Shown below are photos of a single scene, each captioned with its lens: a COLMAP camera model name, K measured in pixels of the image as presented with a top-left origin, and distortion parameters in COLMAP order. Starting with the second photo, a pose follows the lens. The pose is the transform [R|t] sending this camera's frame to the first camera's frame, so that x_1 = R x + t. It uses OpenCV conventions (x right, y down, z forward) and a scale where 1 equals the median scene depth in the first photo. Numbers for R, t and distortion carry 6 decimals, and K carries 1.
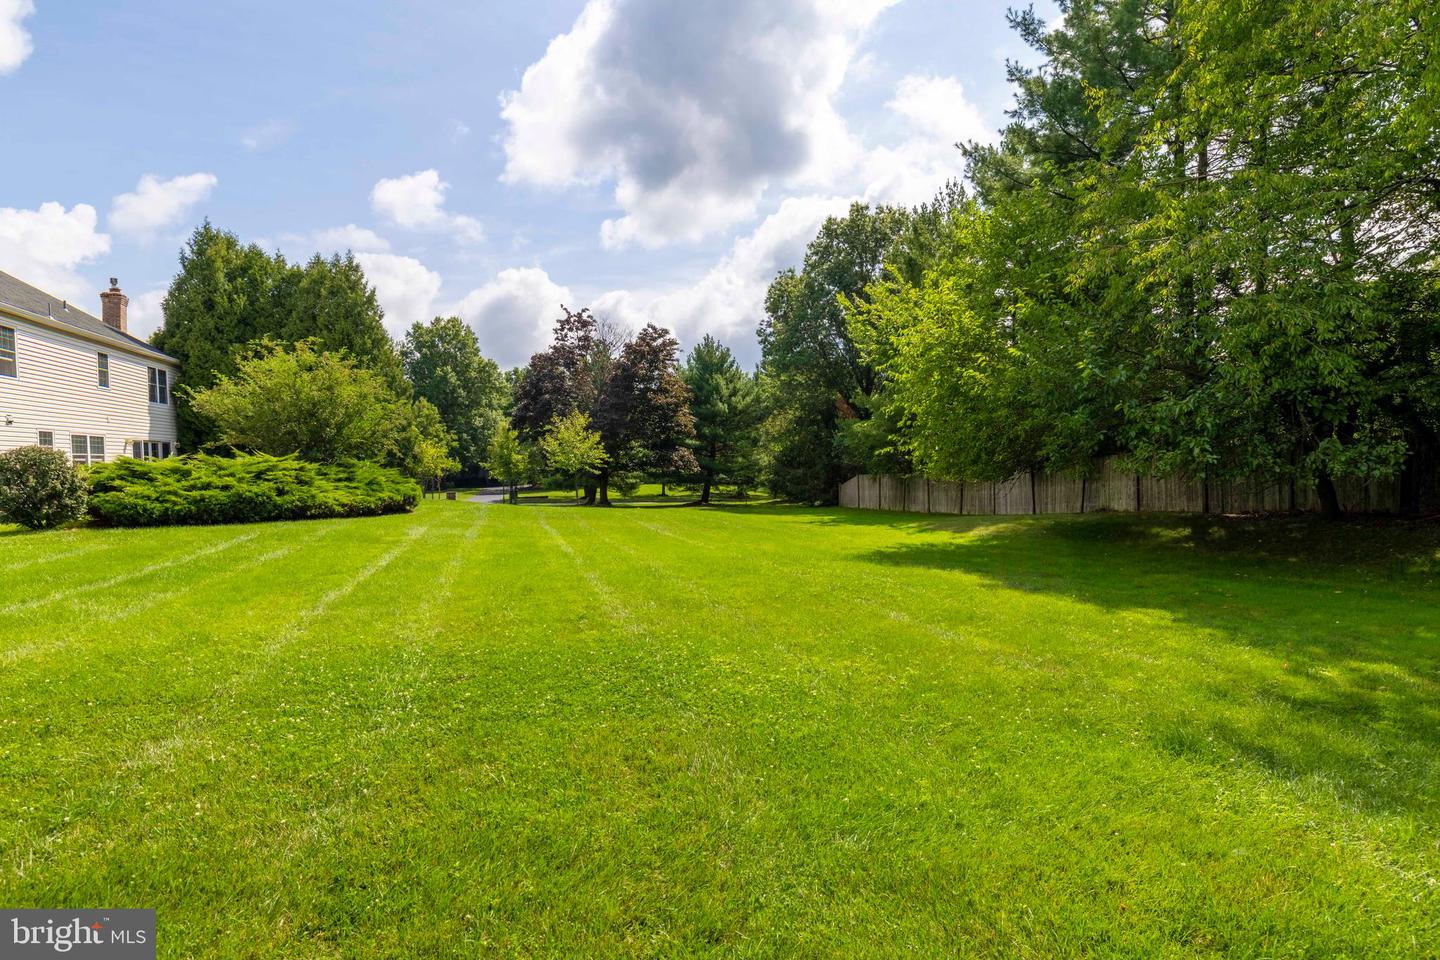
lens RADIAL K [[803.1, 0, 720.0], [0, 803.1, 480.0], [0, 0, 1]] dist [-0.001702, -0.000265]
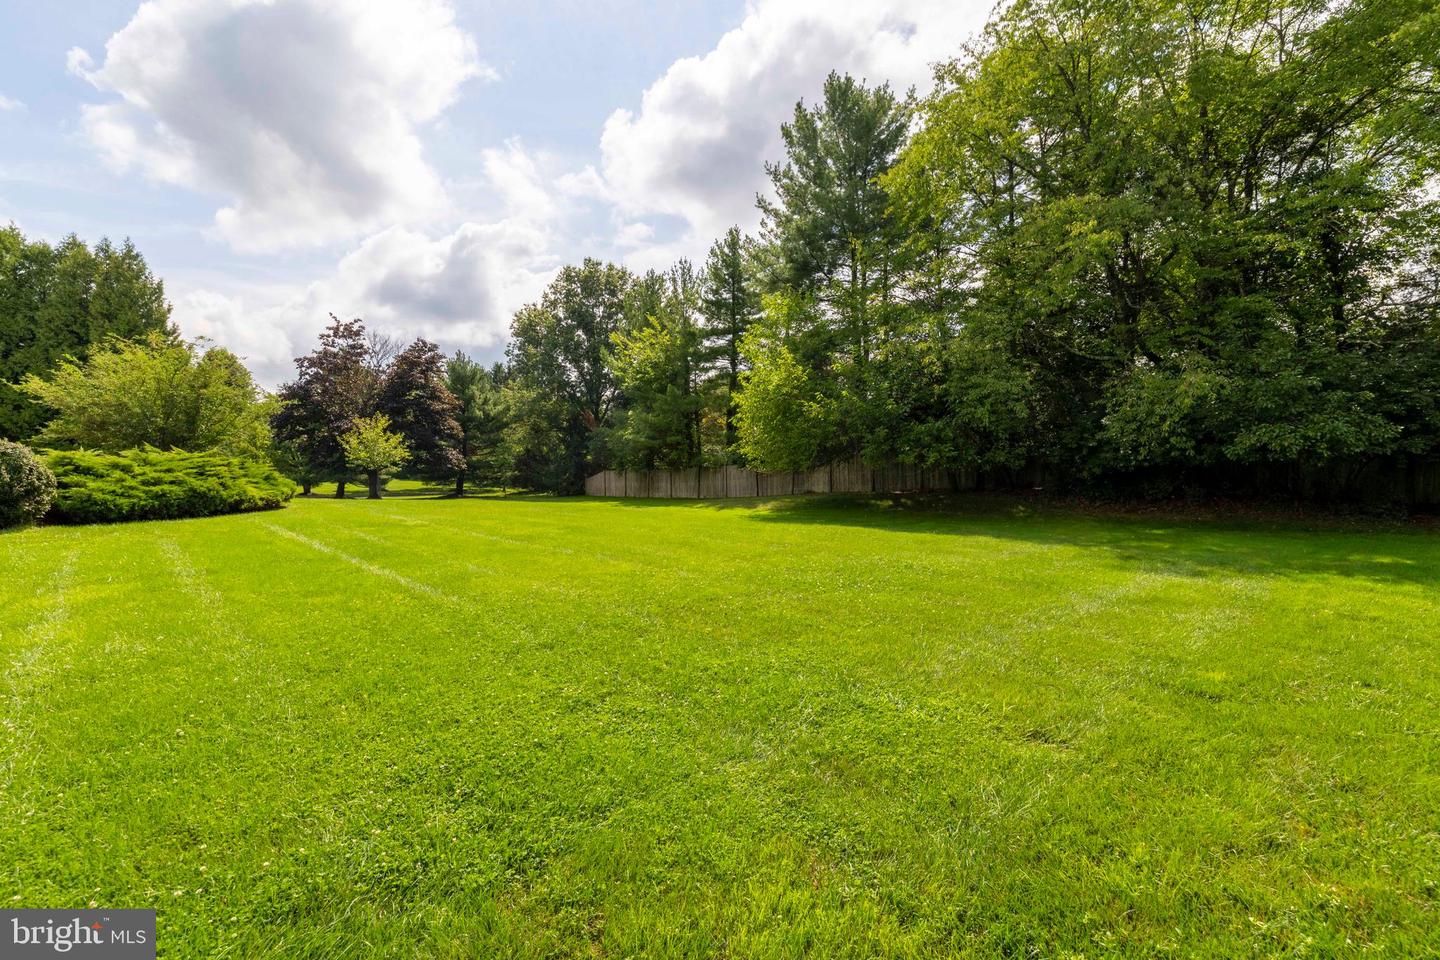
lens RADIAL K [[663.0, 0, 720.0], [0, 663.0, 480.0], [0, 0, 1]] dist [-0.000766, 0.000202]
pose [[0.877122, -0.009224, 0.480180, -0.239424], [0.006174, 0.999949, 0.007931, 0.002005], [-0.480229, -0.003992, 0.877134, -0.041764]]
